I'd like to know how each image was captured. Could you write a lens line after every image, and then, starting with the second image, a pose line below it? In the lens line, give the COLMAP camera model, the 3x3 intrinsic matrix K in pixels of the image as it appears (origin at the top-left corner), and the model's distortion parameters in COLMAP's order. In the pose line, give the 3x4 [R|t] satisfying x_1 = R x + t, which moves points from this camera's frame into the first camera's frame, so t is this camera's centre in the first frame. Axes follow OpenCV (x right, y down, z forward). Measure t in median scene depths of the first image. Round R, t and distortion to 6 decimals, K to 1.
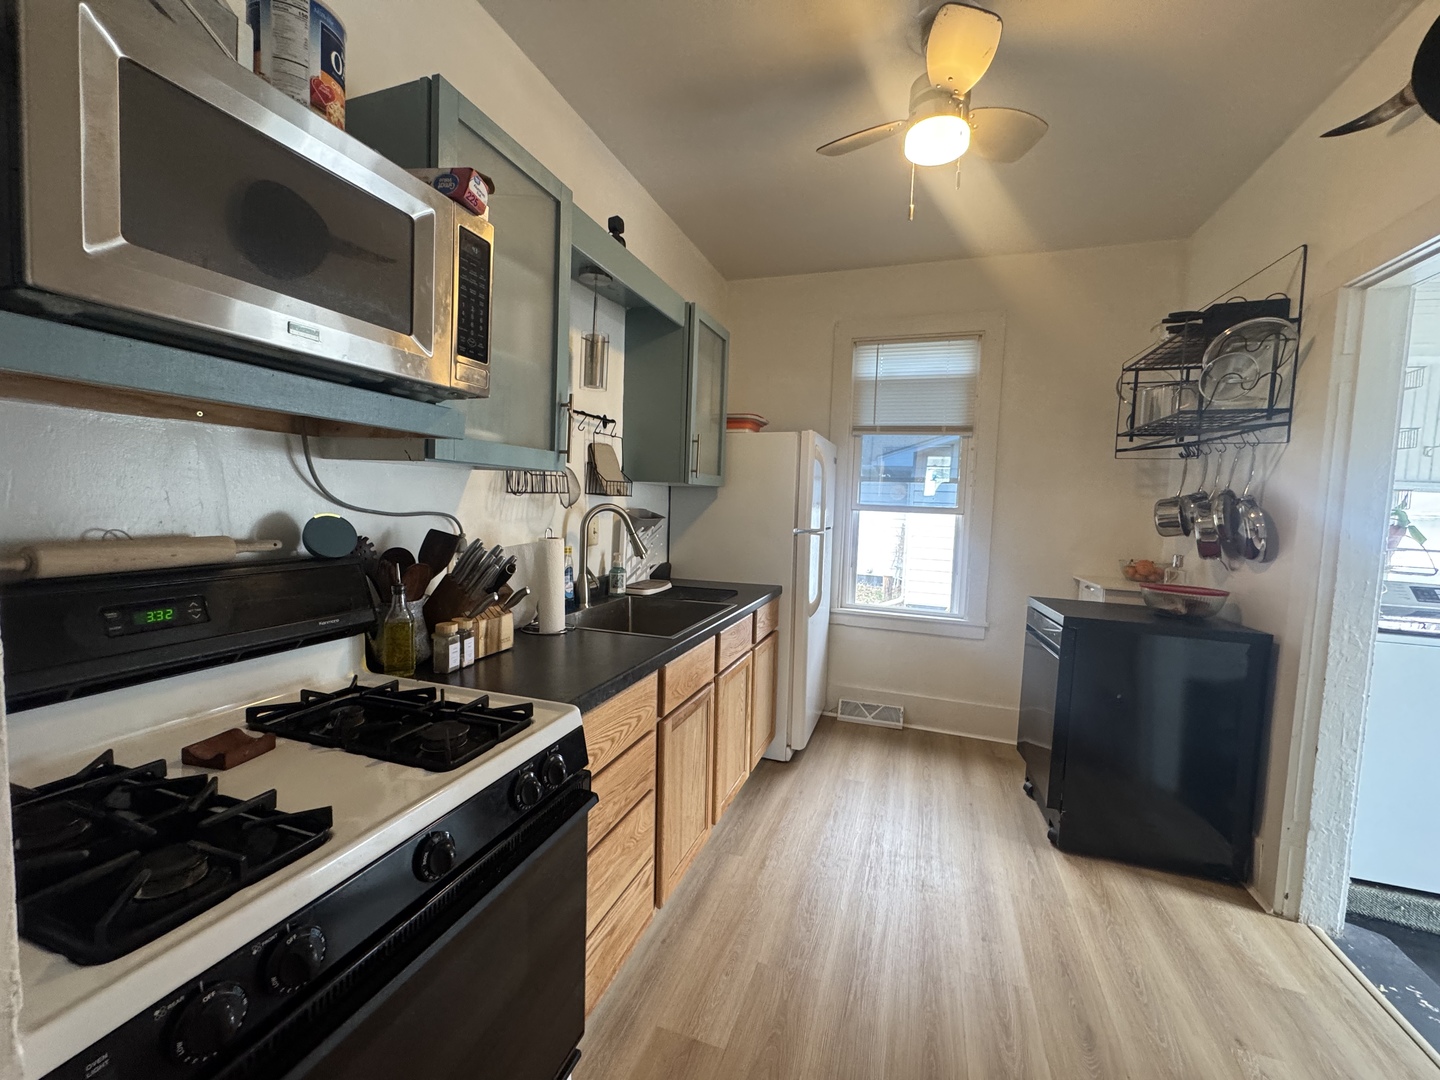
lens RADIAL K [[579.3, 0, 719.9], [0, 579.3, 537.6], [0, 0, 1]] dist [-0.004184, 0.000077]
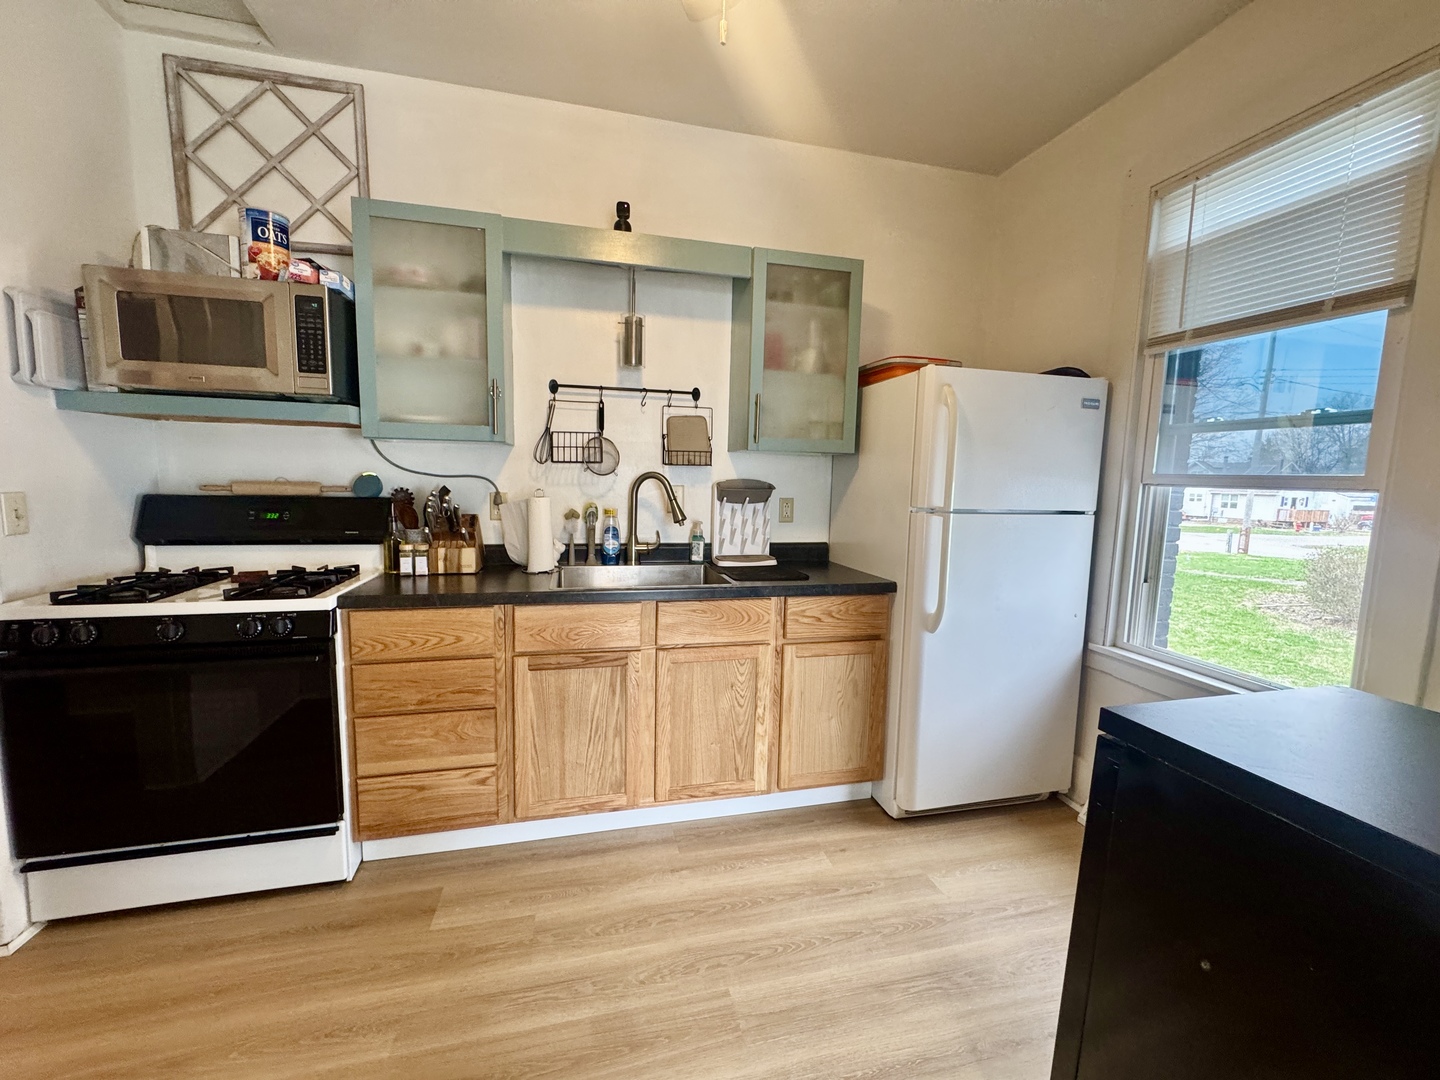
lens RADIAL K [[579.3, 0, 721.0], [0, 579.3, 538.9], [0, 0, 1]] dist [-0.004184, 0.000077]
pose [[0.550956, 0.064039, -0.832074, 0.889572], [-0.059039, 0.997544, 0.037681, 0.019096], [0.832443, 0.028364, 0.553384, 0.591358]]
